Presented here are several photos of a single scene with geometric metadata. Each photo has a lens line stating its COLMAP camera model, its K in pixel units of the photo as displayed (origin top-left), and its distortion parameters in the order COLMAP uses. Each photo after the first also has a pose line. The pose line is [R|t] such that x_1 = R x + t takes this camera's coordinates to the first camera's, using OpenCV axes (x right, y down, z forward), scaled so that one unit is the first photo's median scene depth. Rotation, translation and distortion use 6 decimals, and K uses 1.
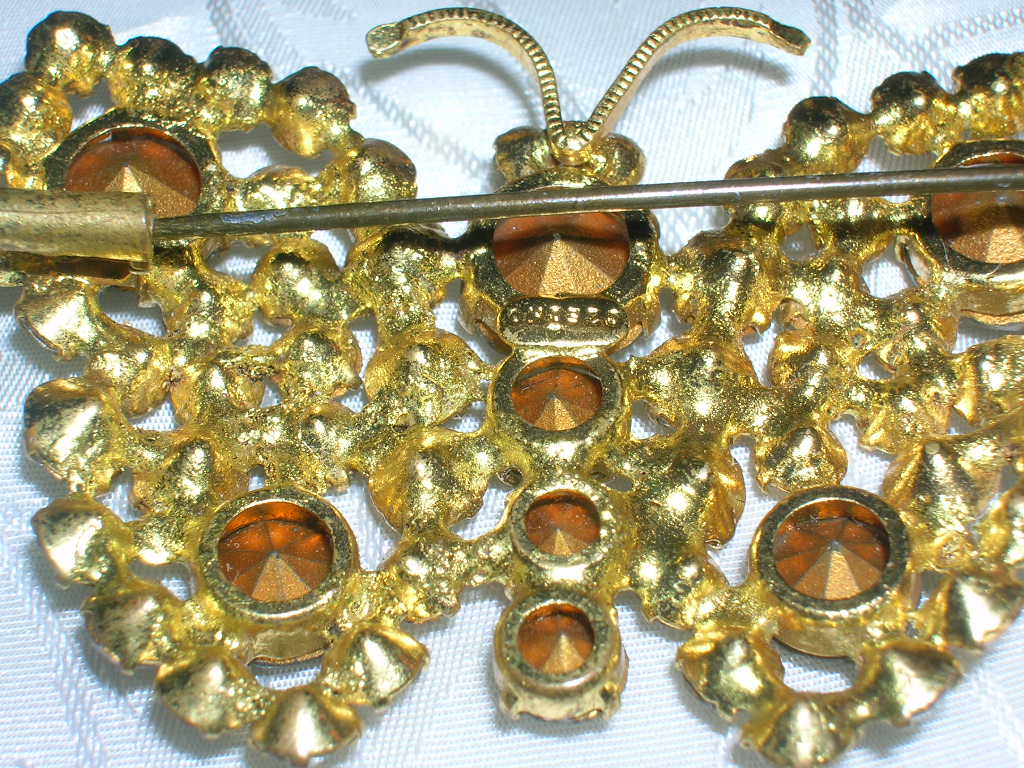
lens RADIAL K [[1942.3, 0, 512.0], [0, 1942.3, 384.0], [0, 0, 1]] dist [-0.078087, -0.312145]
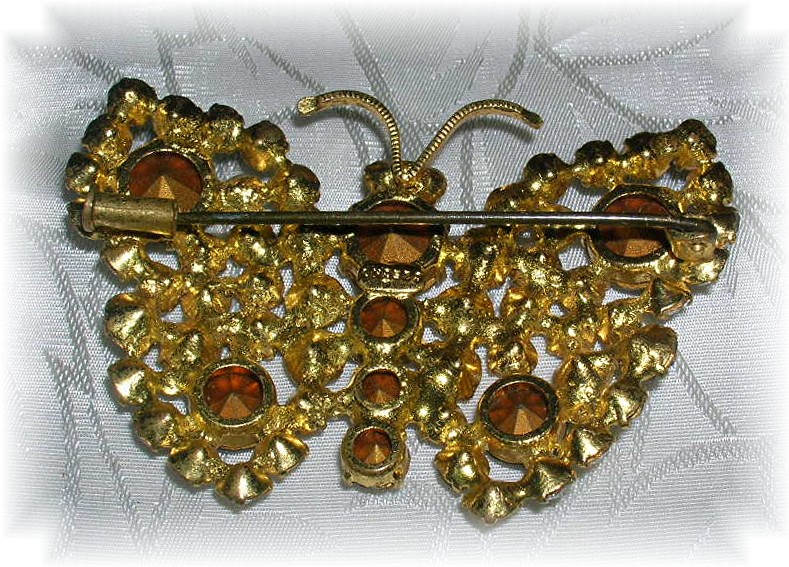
lens RADIAL K [[1619.1, 0, 394.5], [0, 1619.1, 283.5], [0, 0, 1]] dist [0.016951, 0.037391]
pose [[0.998156, 0.055902, -0.023671, 0.066852], [-0.054563, 0.997057, 0.053848, -0.110881], [0.026612, -0.052457, 0.998269, -0.570029]]
